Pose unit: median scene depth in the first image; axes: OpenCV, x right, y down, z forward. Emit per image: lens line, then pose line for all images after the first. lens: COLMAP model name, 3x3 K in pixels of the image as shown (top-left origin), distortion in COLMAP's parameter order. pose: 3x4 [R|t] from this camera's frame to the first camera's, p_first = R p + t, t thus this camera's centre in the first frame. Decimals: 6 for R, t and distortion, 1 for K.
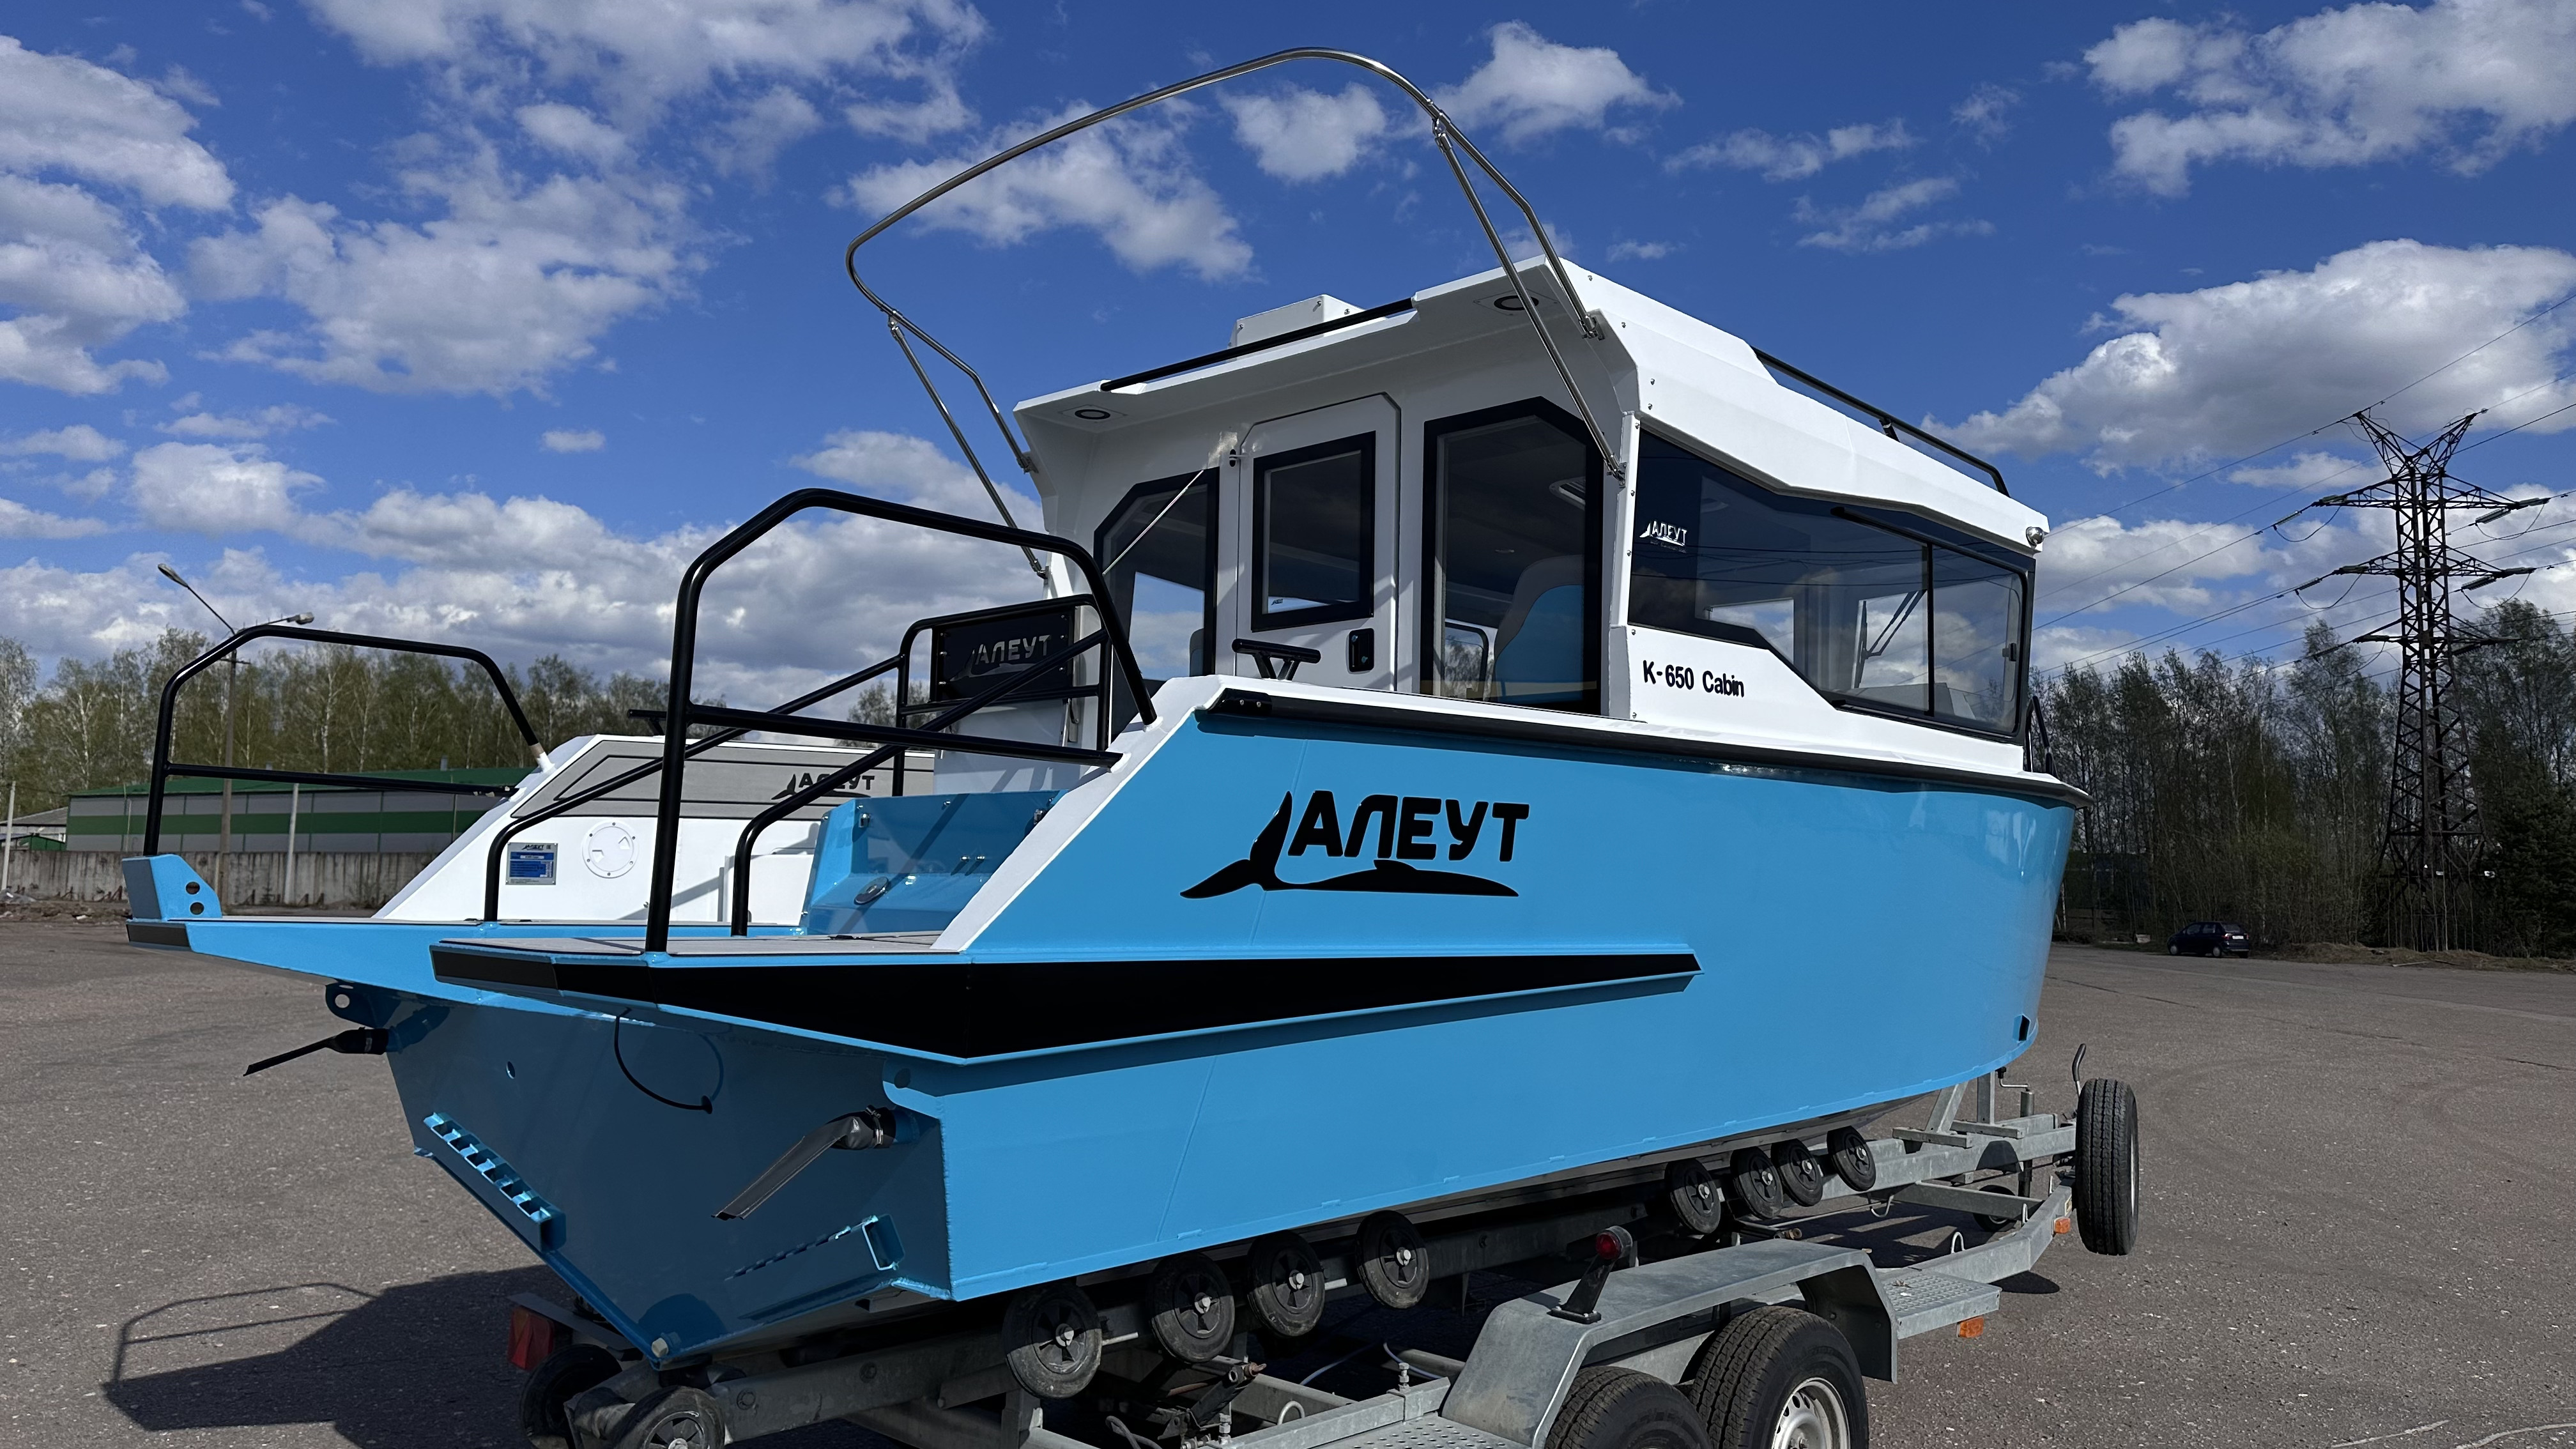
lens RADIAL K [[1830.6, 0, 1302.3], [0, 1830.6, 756.1], [0, 0, 1]] dist [0.055799, -0.071002]
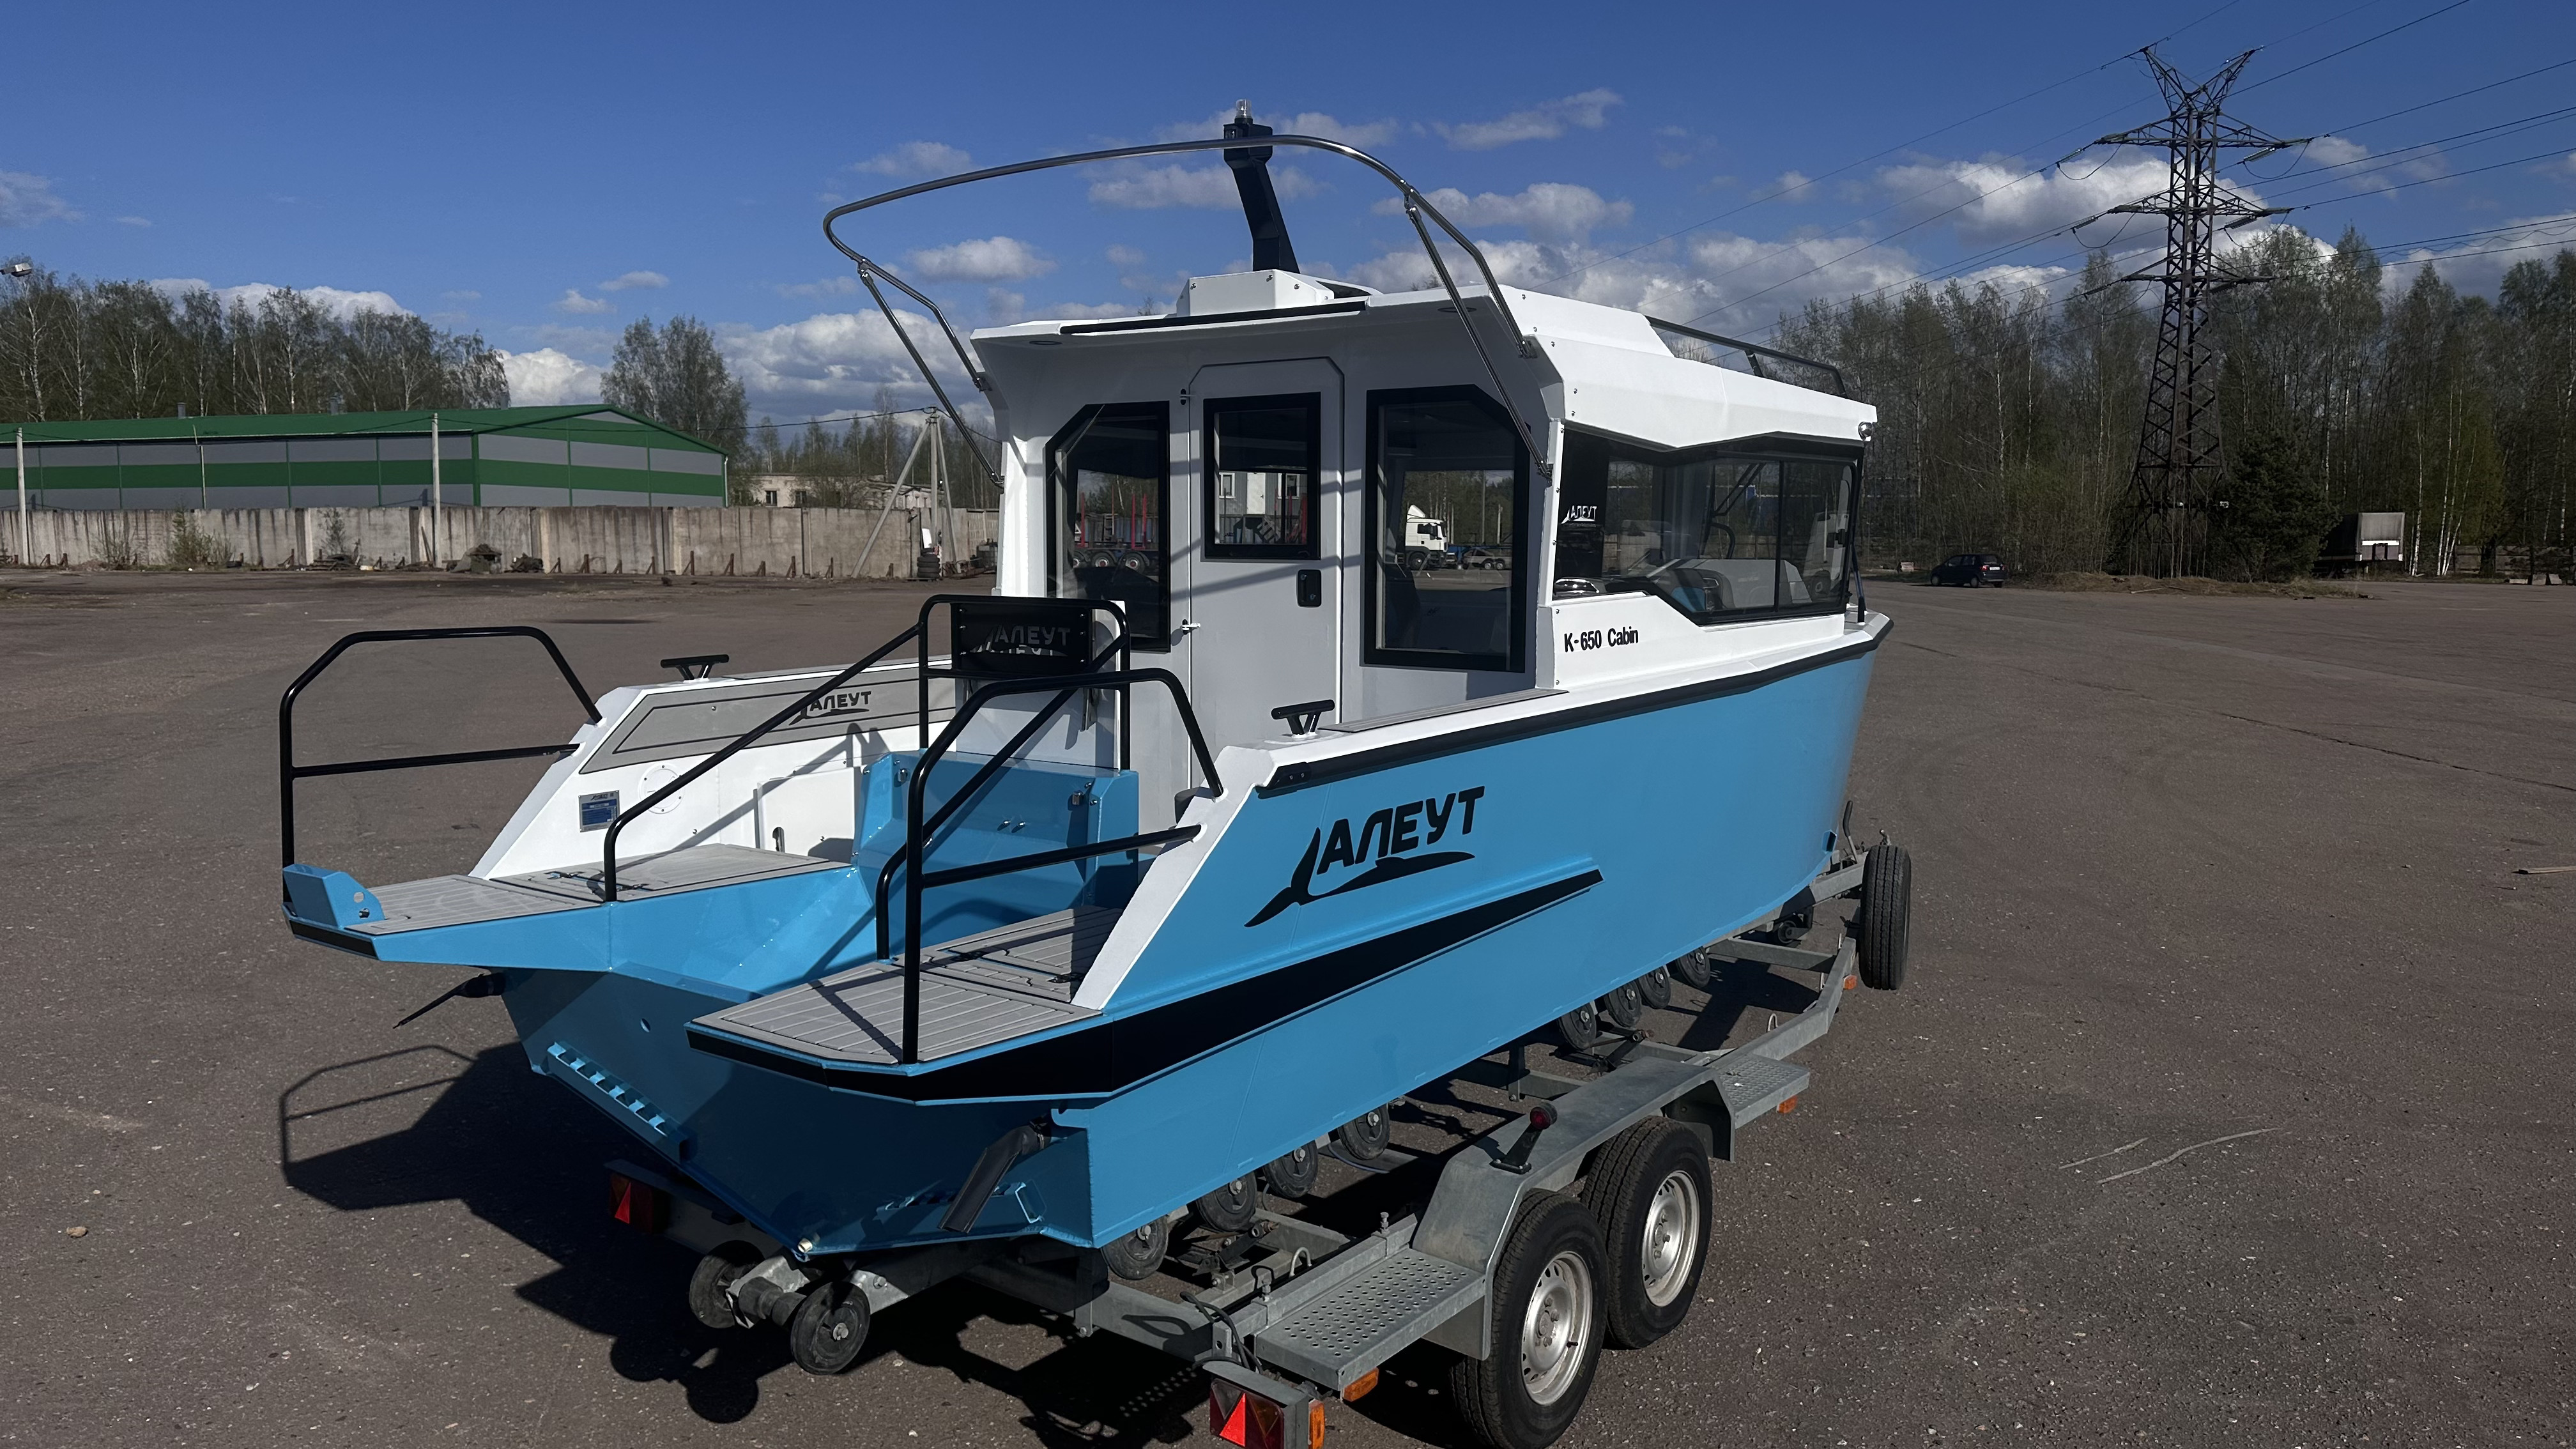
lens RADIAL K [[1830.6, 0, 1282.7], [0, 1830.6, 740.6], [0, 0, 1]] dist [0.055799, -0.071002]
pose [[0.994718, -0.028636, 0.098571, -0.115892], [0.008977, 0.980887, 0.194373, -0.214116], [-0.102253, -0.192461, 0.975963, -0.163415]]
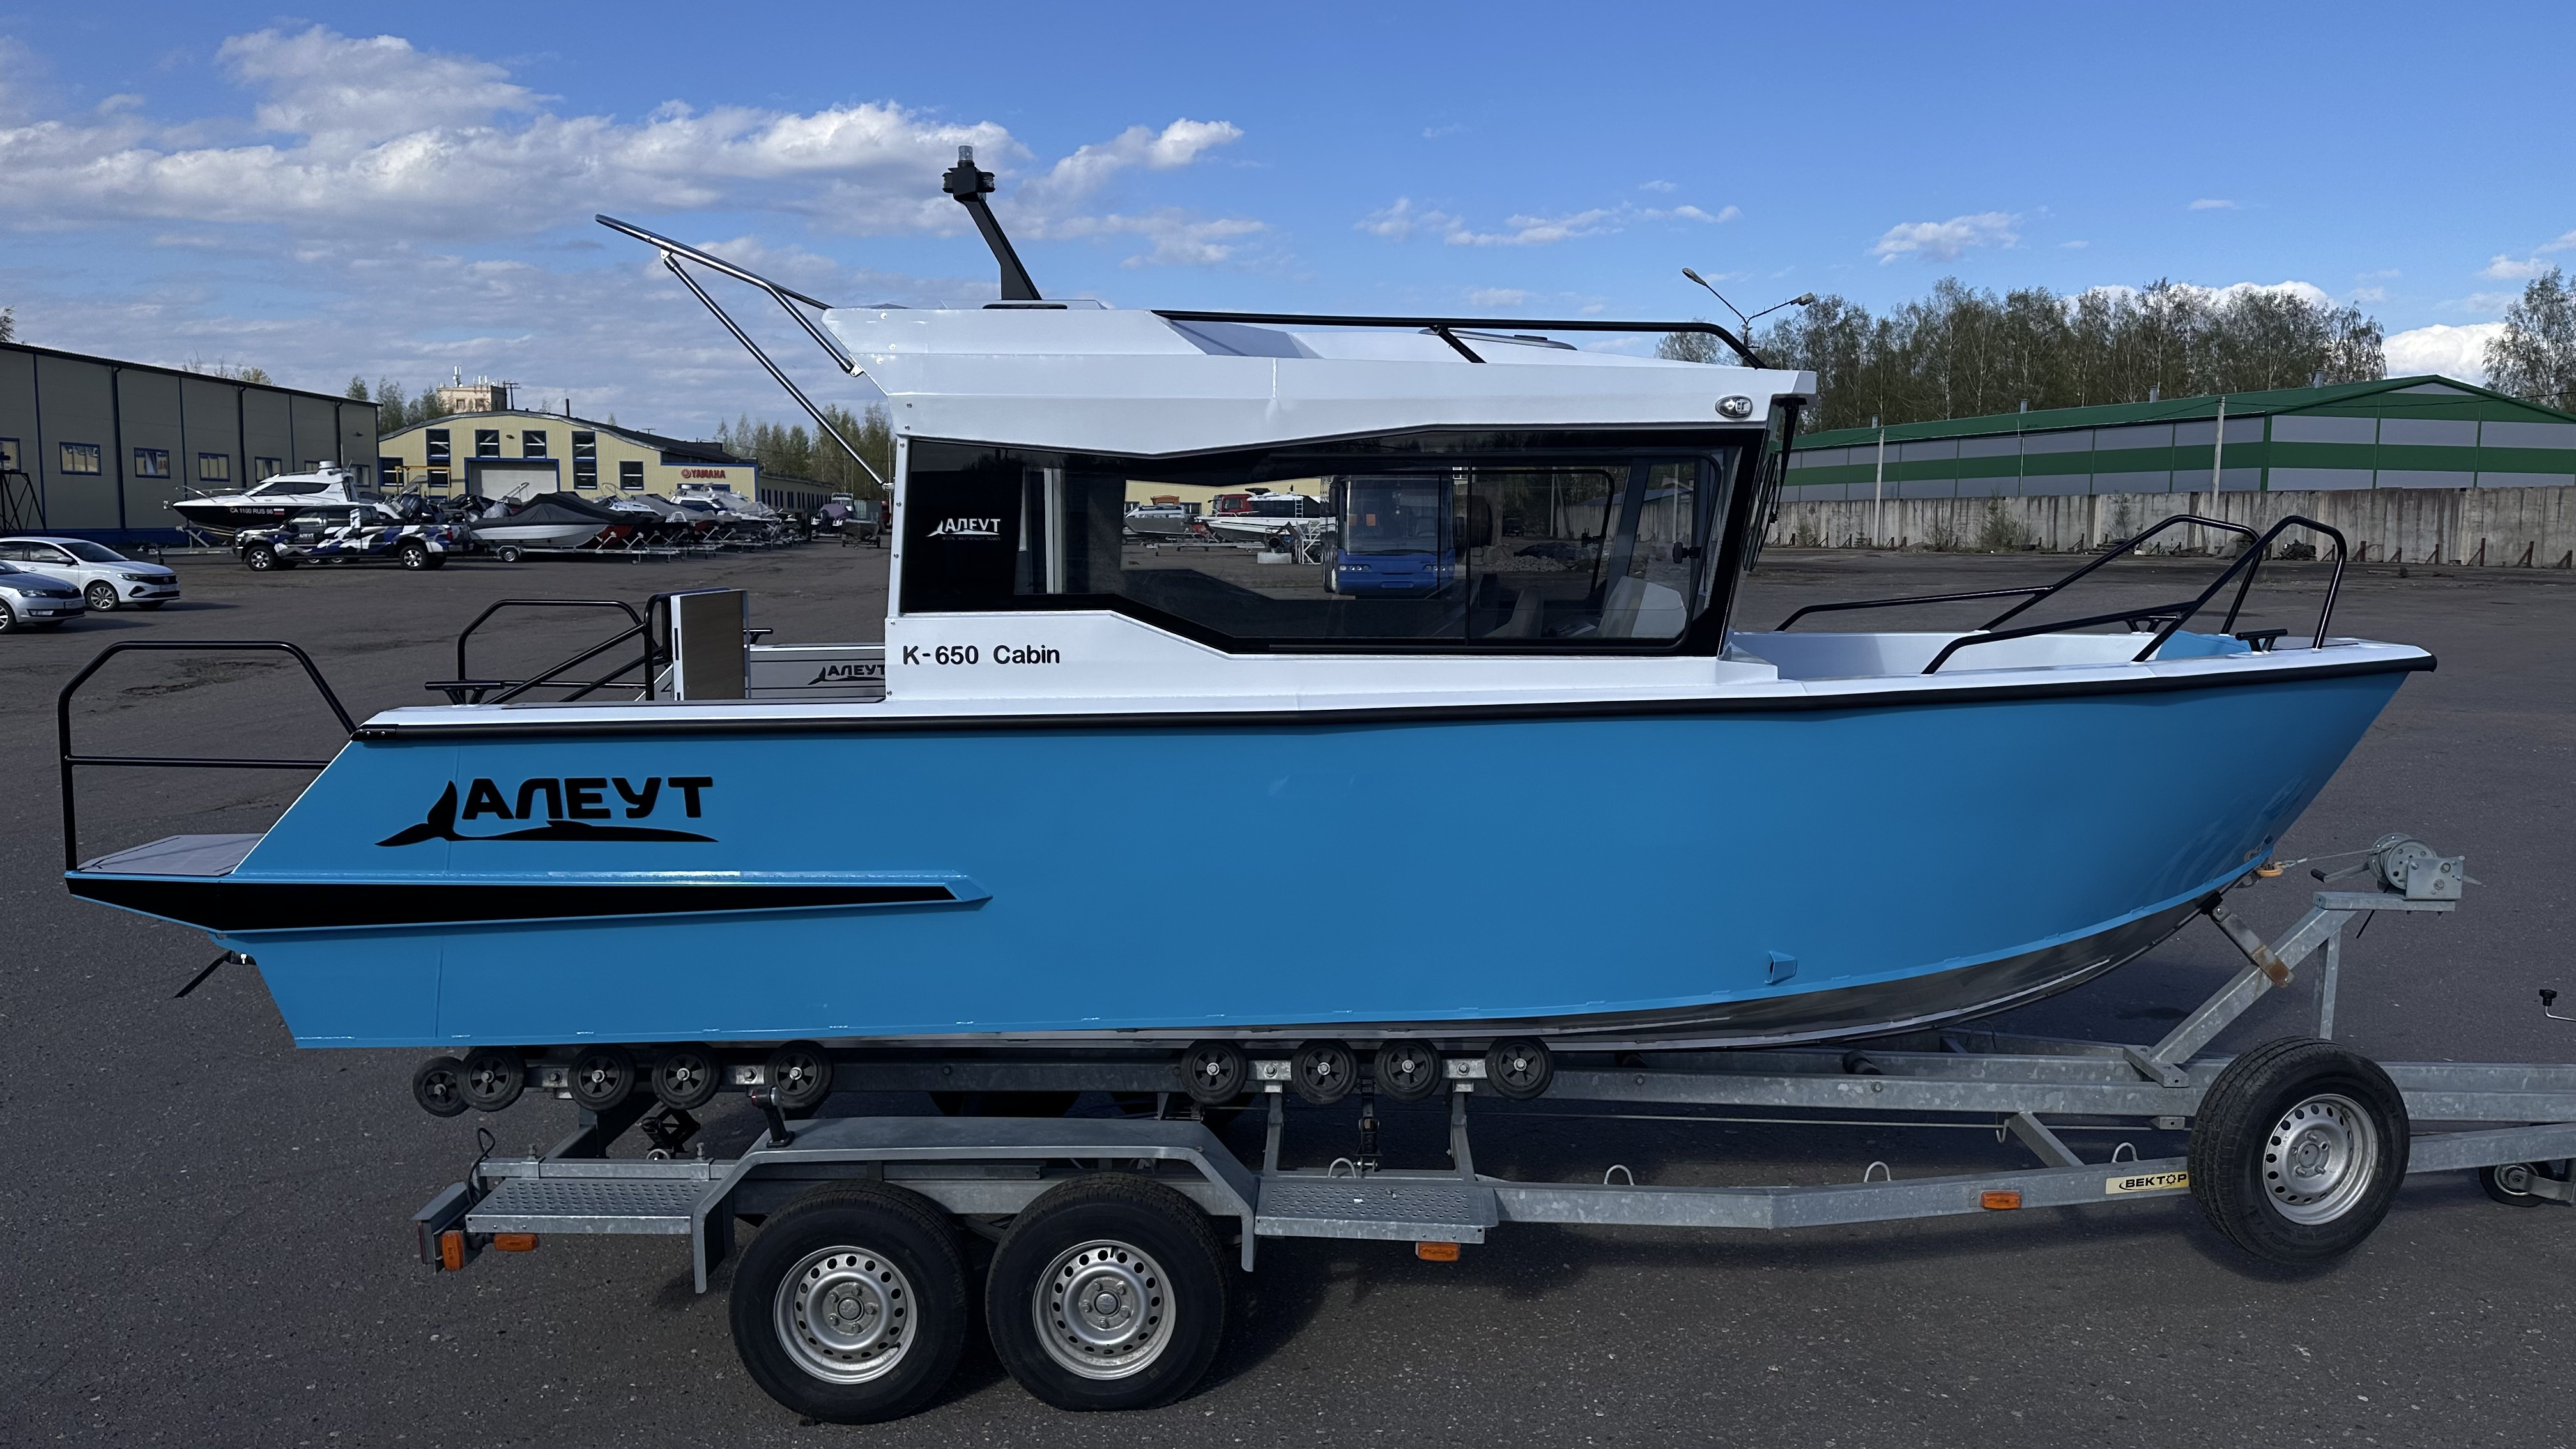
lens RADIAL K [[1830.6, 0, 1338.6], [0, 1830.6, 755.3], [0, 0, 1]] dist [0.055799, -0.071002]
pose [[0.668566, 0.079668, -0.739373, 1.258687], [0.071335, 0.982789, 0.170400, -0.164270], [0.740223, -0.166667, 0.651377, 0.401068]]
